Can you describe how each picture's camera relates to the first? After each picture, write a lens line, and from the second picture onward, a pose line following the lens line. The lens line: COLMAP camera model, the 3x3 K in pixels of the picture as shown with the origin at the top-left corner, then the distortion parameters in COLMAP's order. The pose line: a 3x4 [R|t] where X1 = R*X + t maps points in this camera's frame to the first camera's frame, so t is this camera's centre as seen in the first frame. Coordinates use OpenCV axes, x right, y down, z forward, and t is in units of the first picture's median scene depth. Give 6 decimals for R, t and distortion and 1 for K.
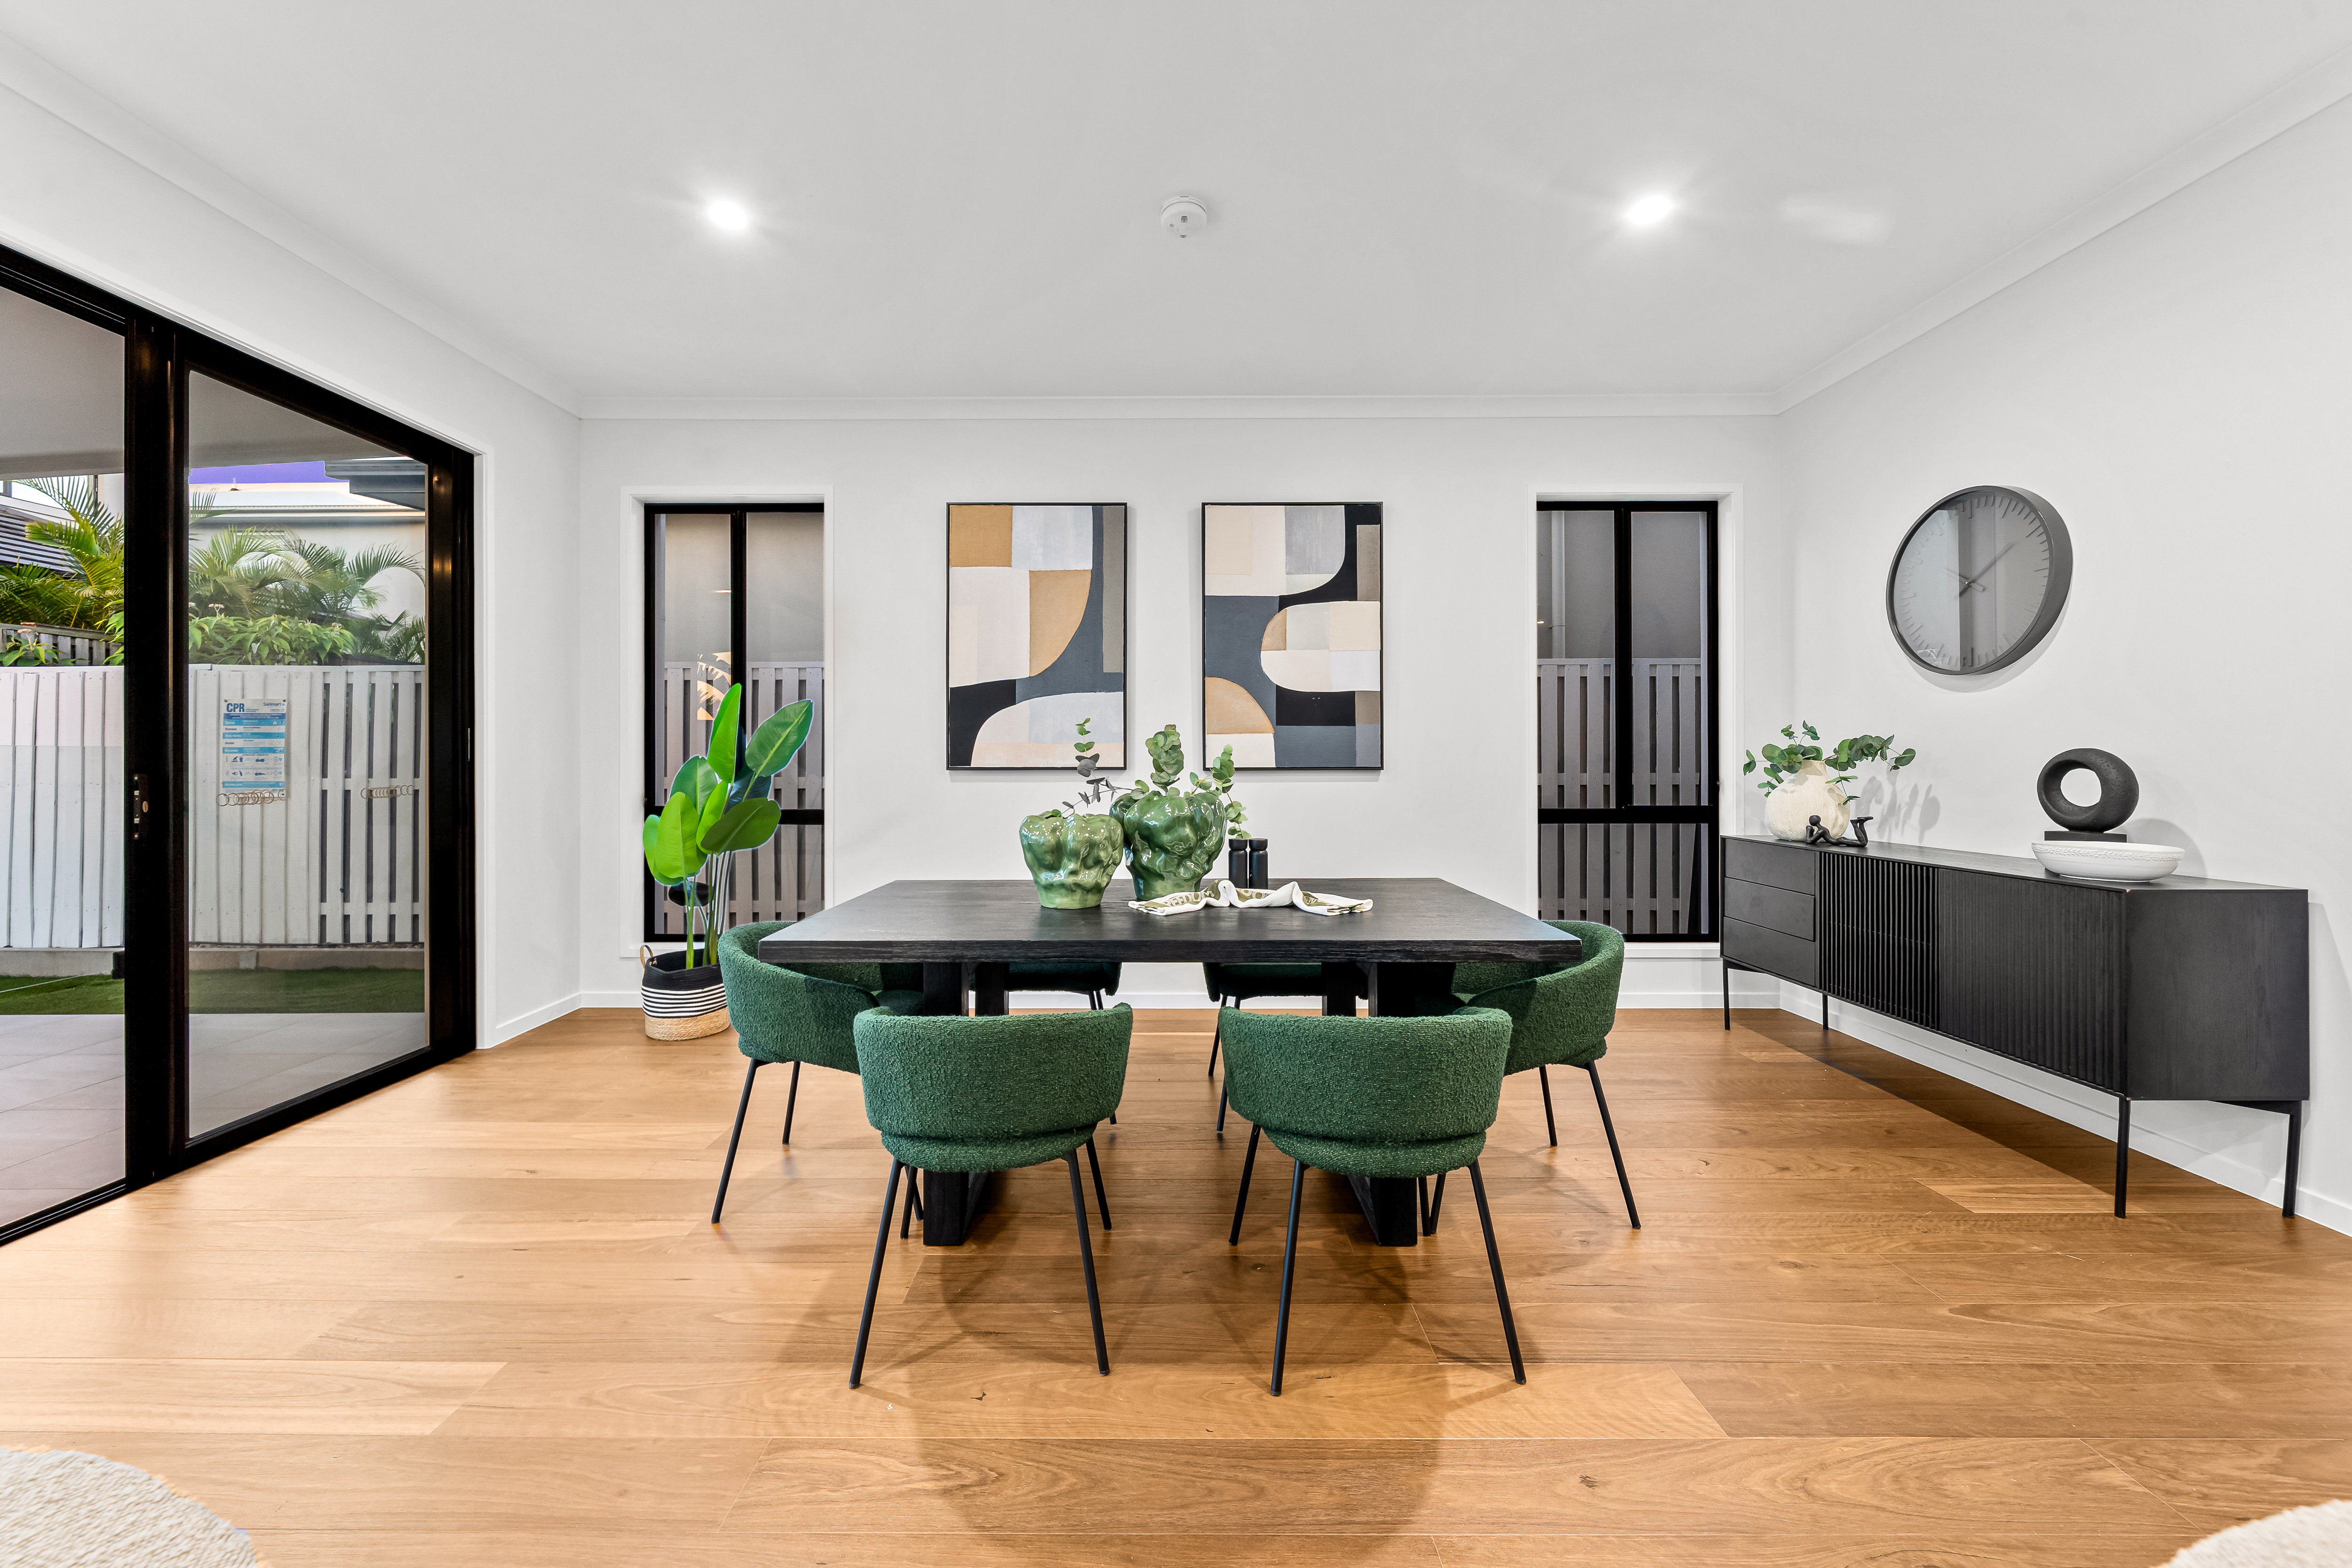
lens RADIAL K [[888.6, 0, 1162.2], [0, 888.6, 753.0], [0, 0, 1]] dist [-0.003142, -0.000111]
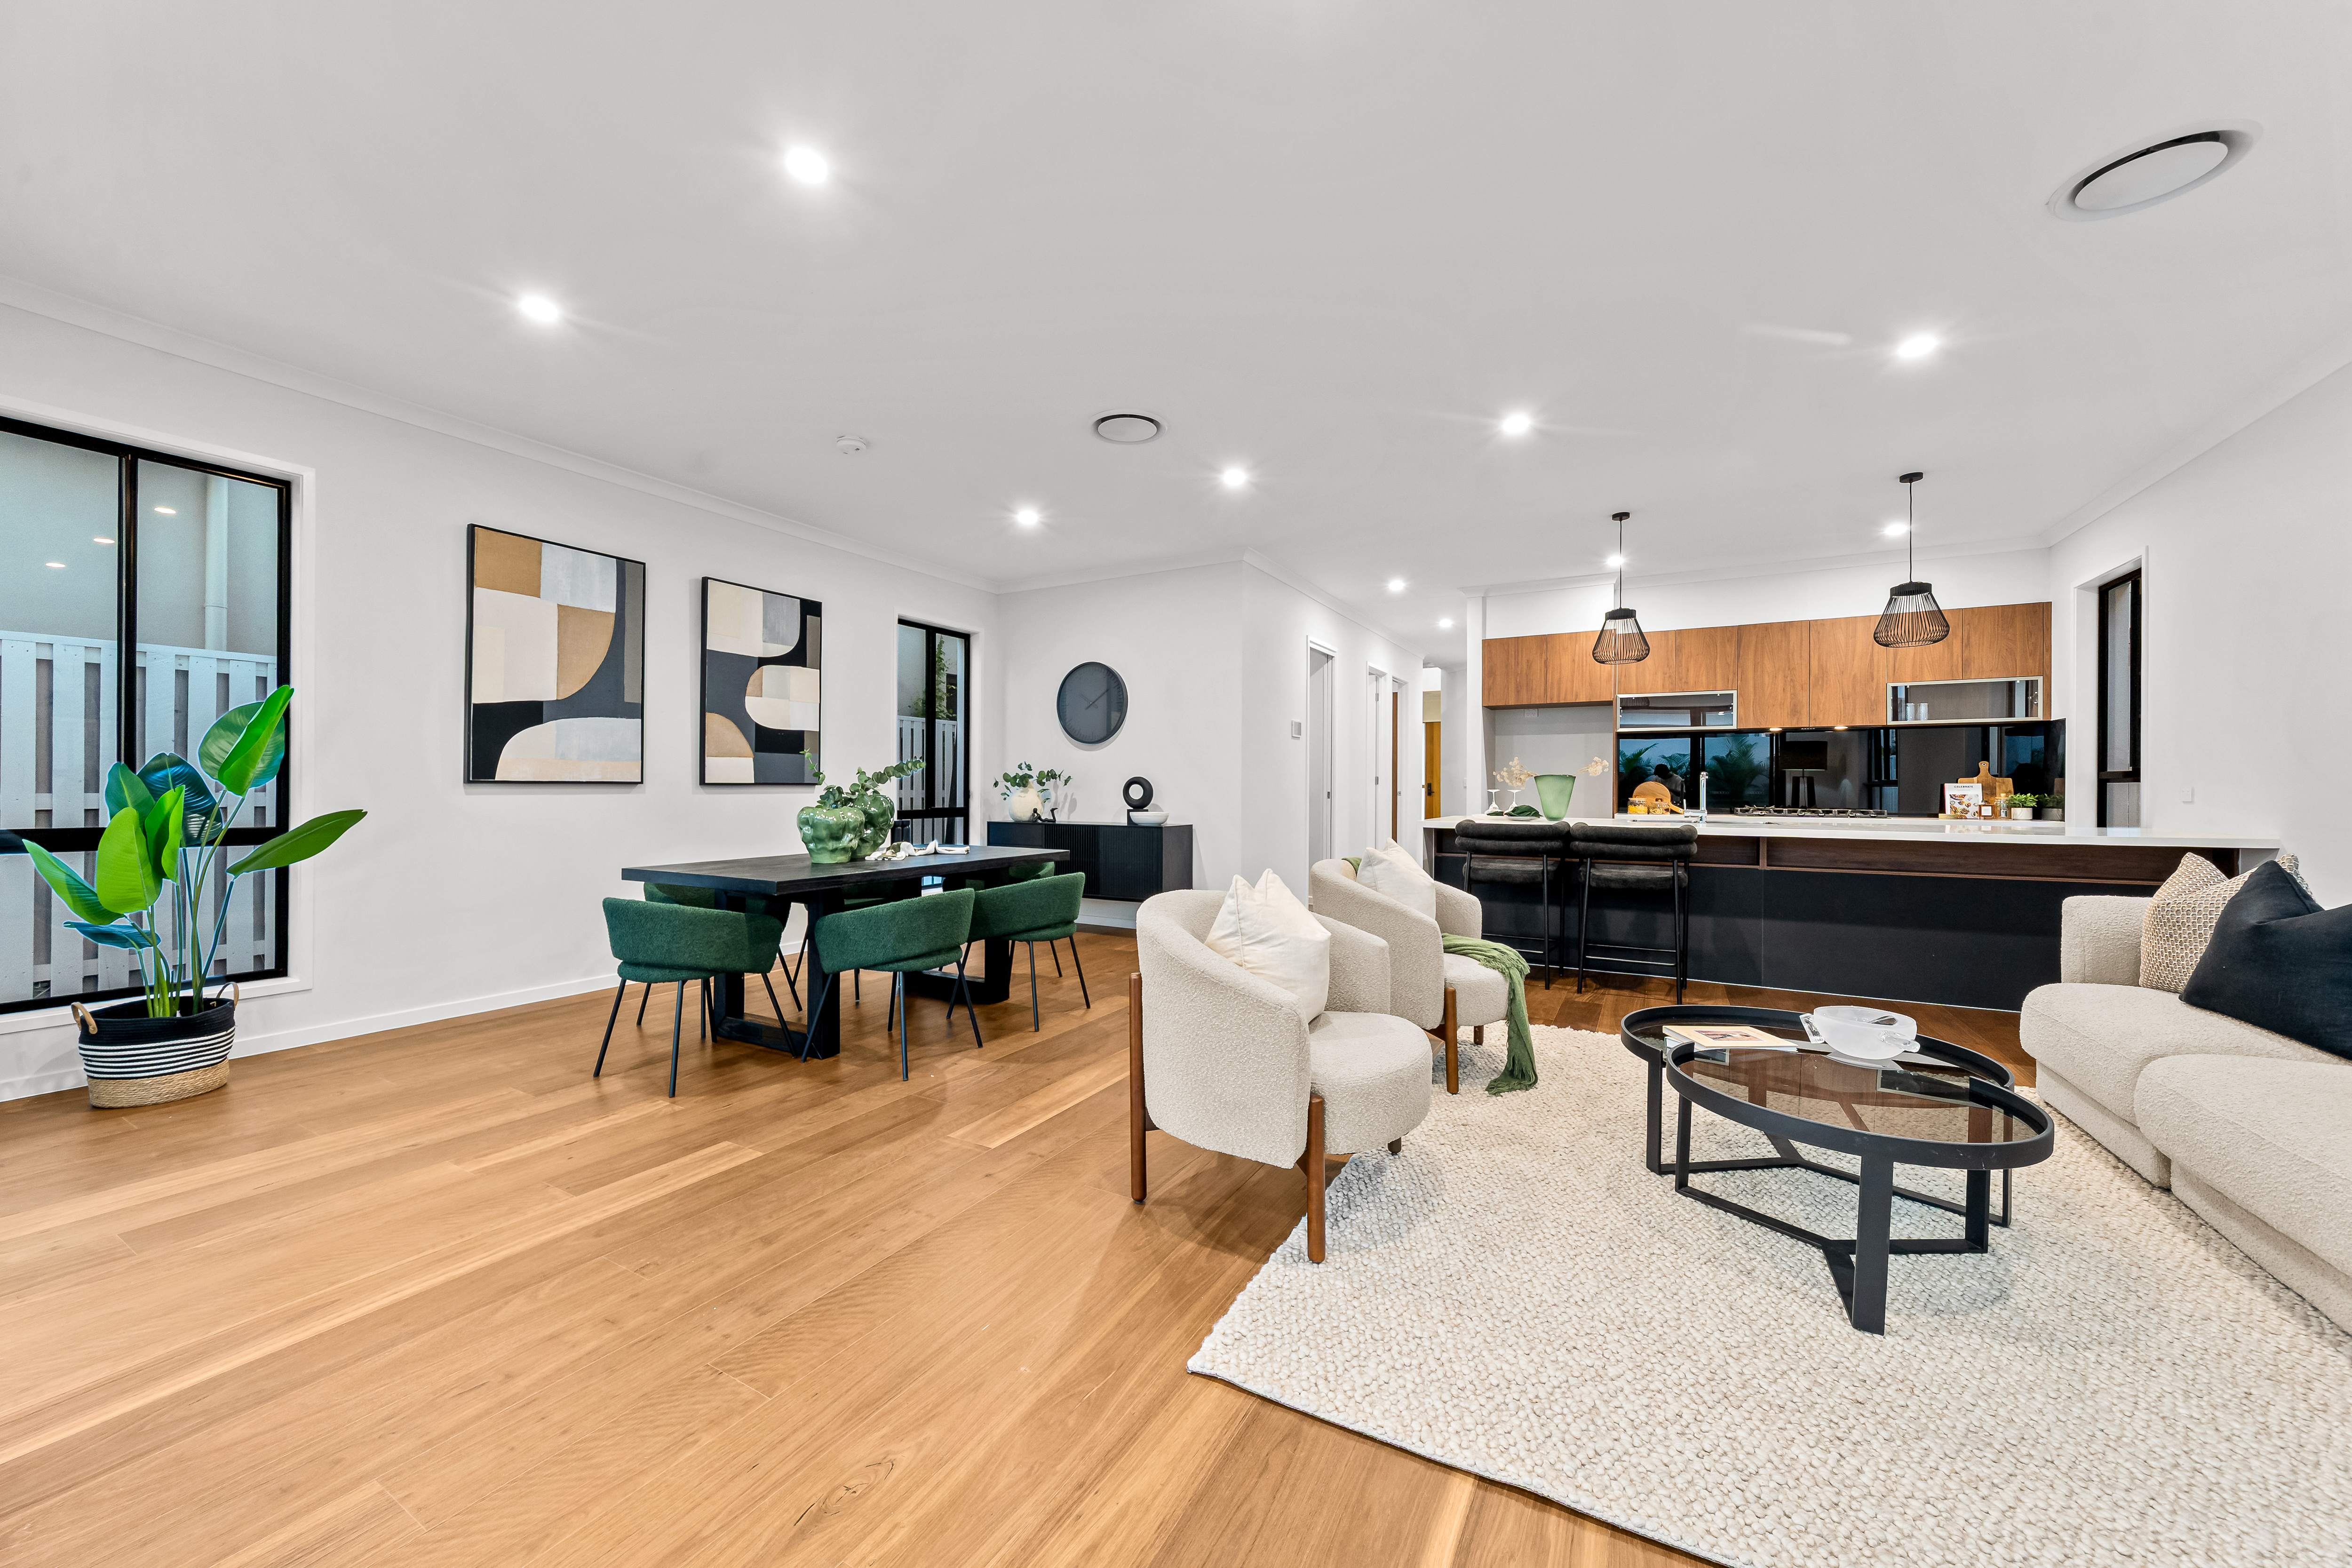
lens RADIAL K [[885.6, 0, 1176.0], [0, 885.6, 784.0], [0, 0, 1]] dist [-0.001427, 0.000093]
pose [[0.471594, 0.006441, 0.881792, -0.760026], [-0.011872, 0.999929, -0.000955, 0.011359], [-0.881736, -0.010019, 0.471637, -0.206351]]
